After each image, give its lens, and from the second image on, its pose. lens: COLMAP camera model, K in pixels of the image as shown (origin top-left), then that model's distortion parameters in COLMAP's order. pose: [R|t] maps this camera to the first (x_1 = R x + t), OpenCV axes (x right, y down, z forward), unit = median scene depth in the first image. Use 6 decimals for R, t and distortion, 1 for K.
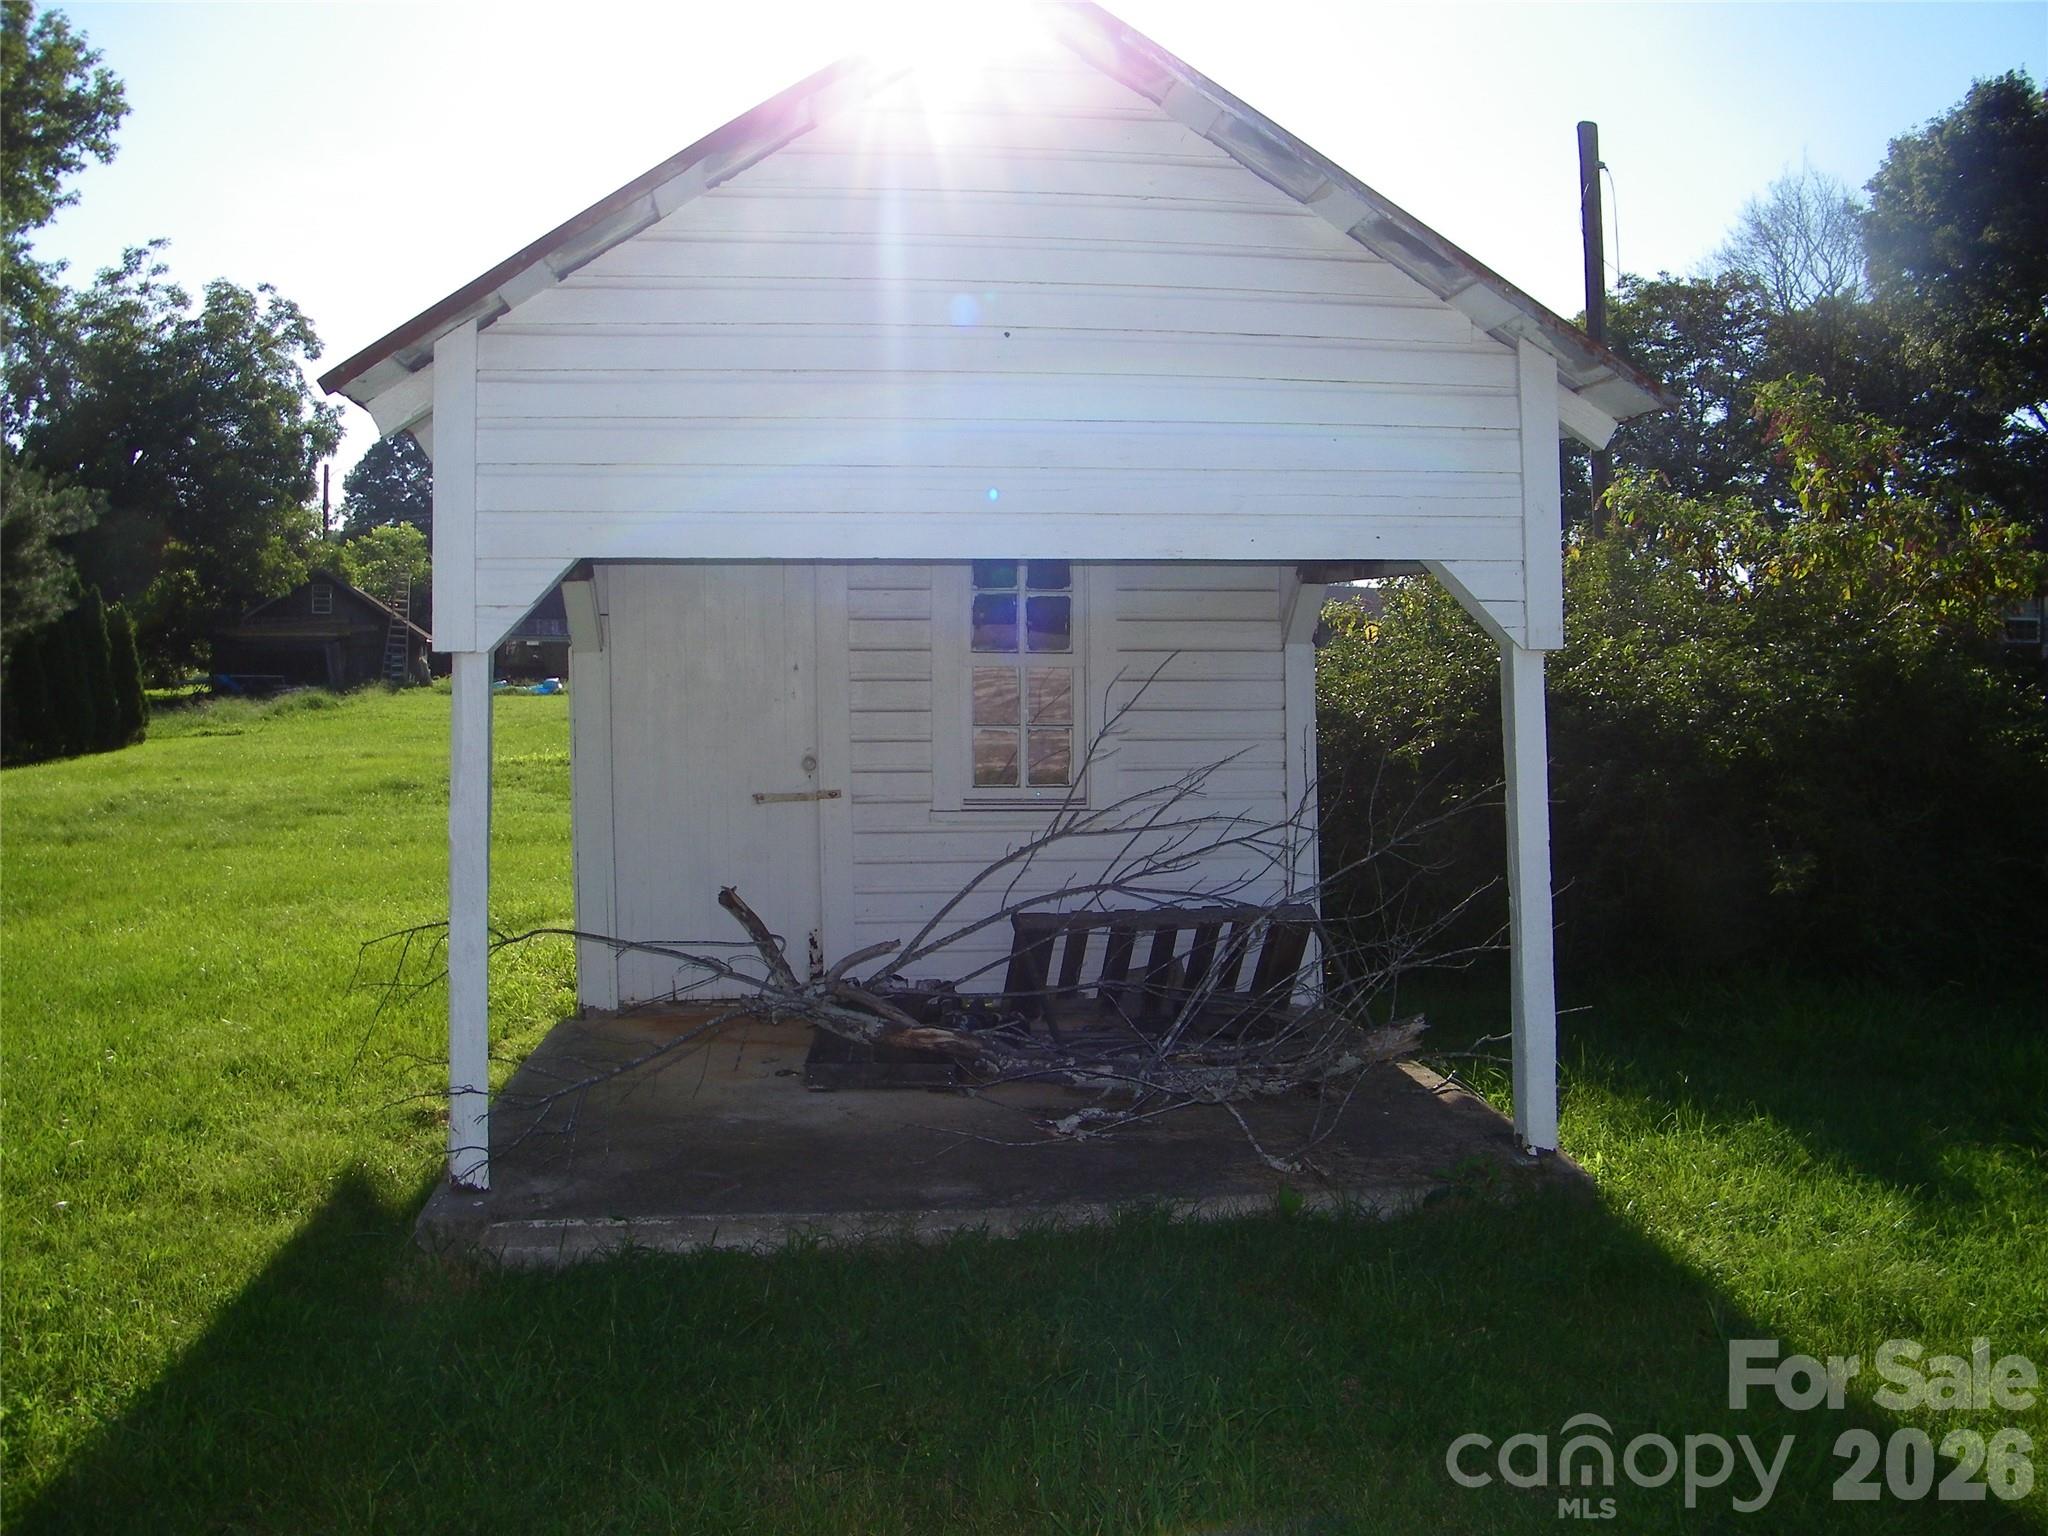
lens RADIAL K [[1717.7, 0, 1004.0], [0, 1717.7, 666.7], [0, 0, 1]] dist [-0.184549, 0.148222]
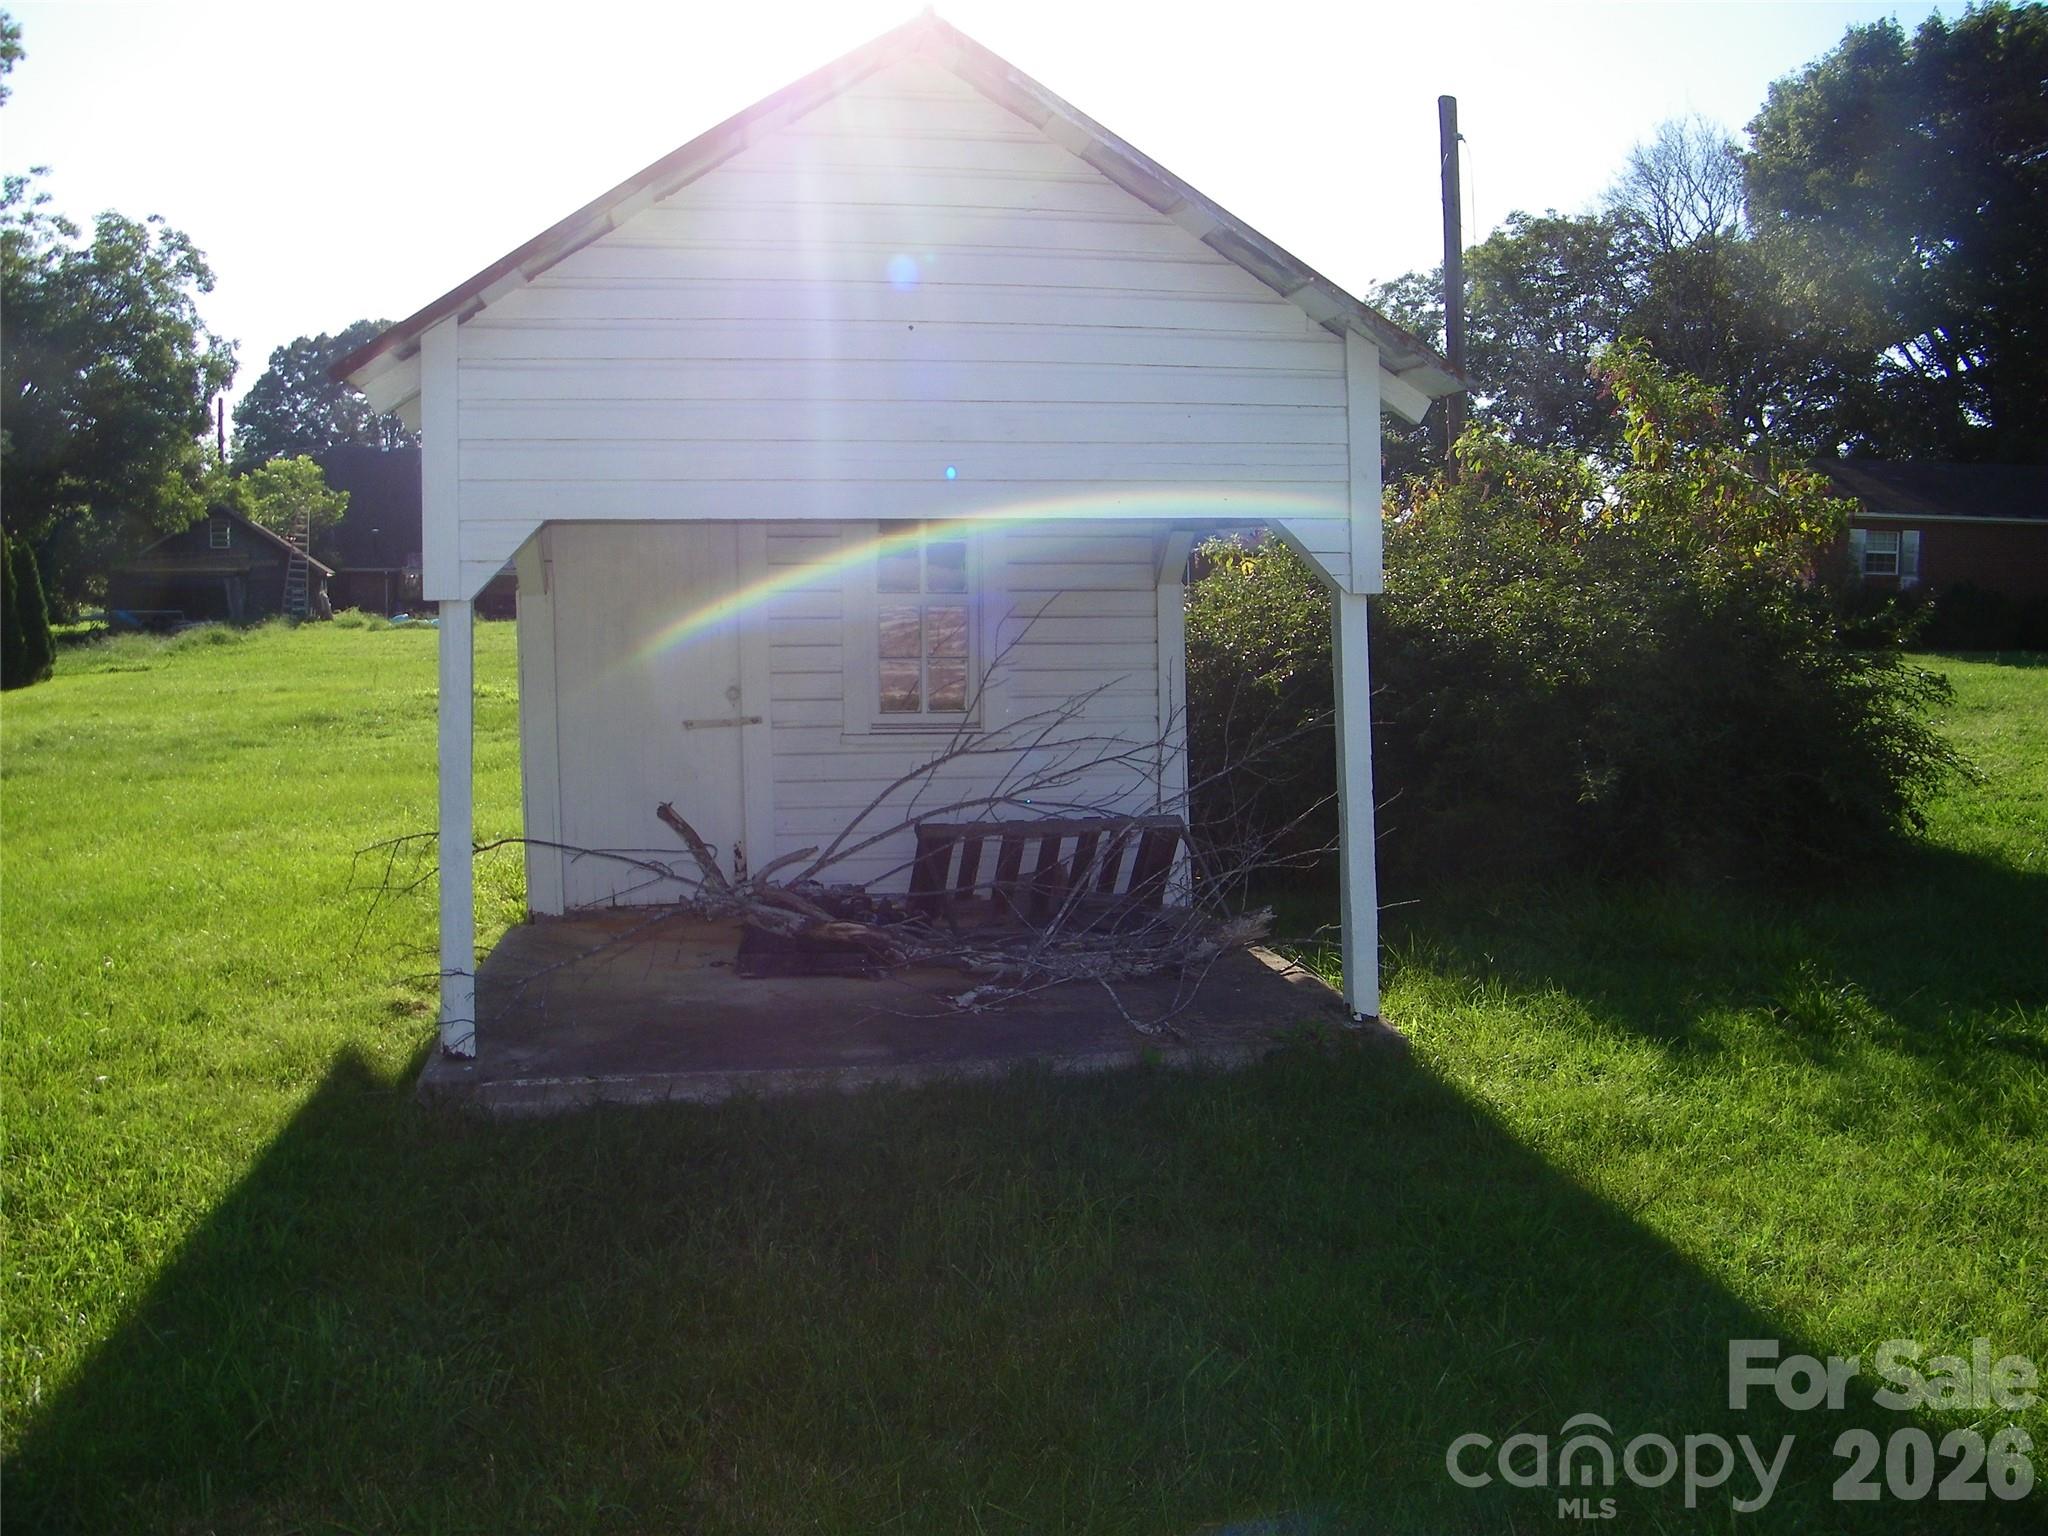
lens RADIAL K [[1717.7, 0, 980.3], [0, 1717.7, 667.1], [0, 0, 1]] dist [-0.184549, 0.148222]
pose [[0.998946, -0.005346, 0.045581, -0.003630], [0.003448, 0.999128, 0.041619, -0.006919], [-0.045763, -0.041418, 0.998093, -0.132651]]
